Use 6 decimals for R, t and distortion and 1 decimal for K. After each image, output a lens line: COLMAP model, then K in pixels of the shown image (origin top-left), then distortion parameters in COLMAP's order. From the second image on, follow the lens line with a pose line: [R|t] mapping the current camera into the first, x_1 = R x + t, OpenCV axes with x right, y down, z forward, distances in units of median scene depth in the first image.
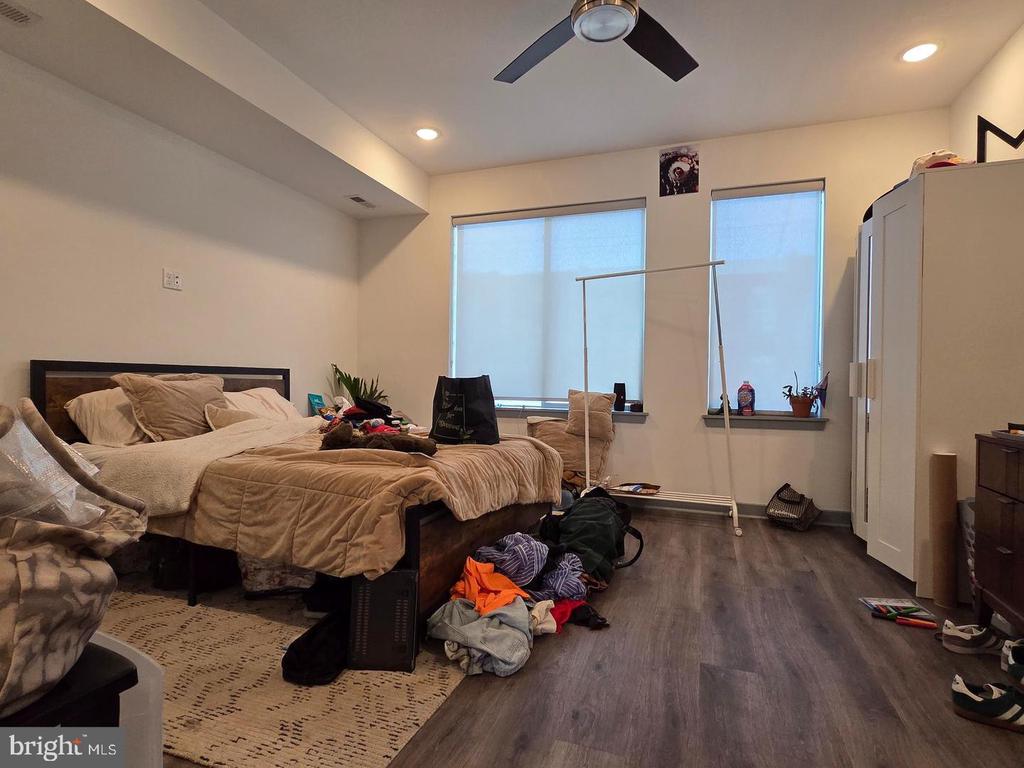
lens RADIAL K [[528.2, 0, 512.7], [0, 528.2, 381.6], [0, 0, 1]] dist [0.002994, -0.000569]
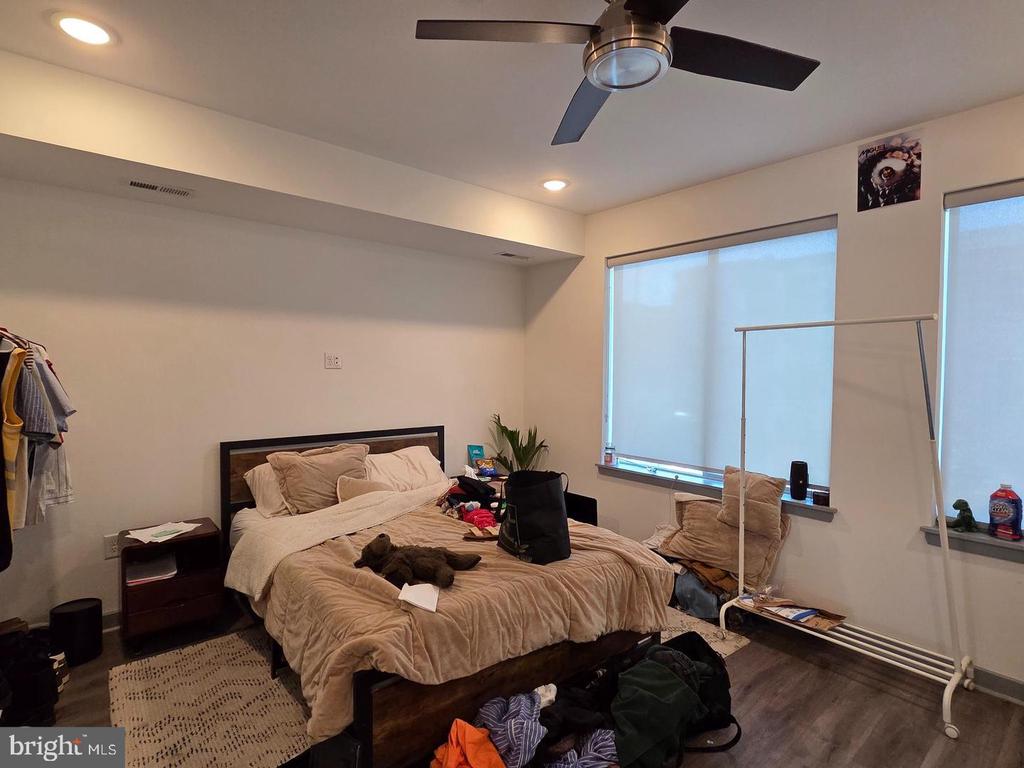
lens RADIAL K [[528.2, 0, 512.7], [0, 528.2, 381.6], [0, 0, 1]] dist [0.002994, -0.000569]
pose [[0.869785, 0.007964, -0.493366, 0.235712], [0.002532, 0.999785, 0.020603, -0.140589], [0.493424, -0.019169, 0.869578, 0.145268]]
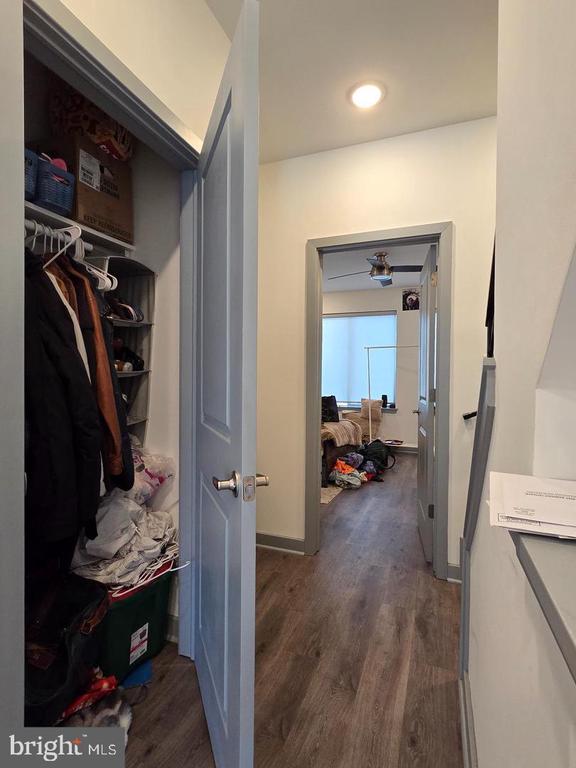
lens RADIAL K [[396.1, 0, 297.7], [0, 396.1, 383.1], [0, 0, 1]] dist [0.002994, -0.000569]
pose [[0.999986, -0.004976, -0.001649, -0.164447], [0.004989, 0.999954, 0.008134, -0.065775], [0.001608, -0.008142, 0.999966, -0.682719]]
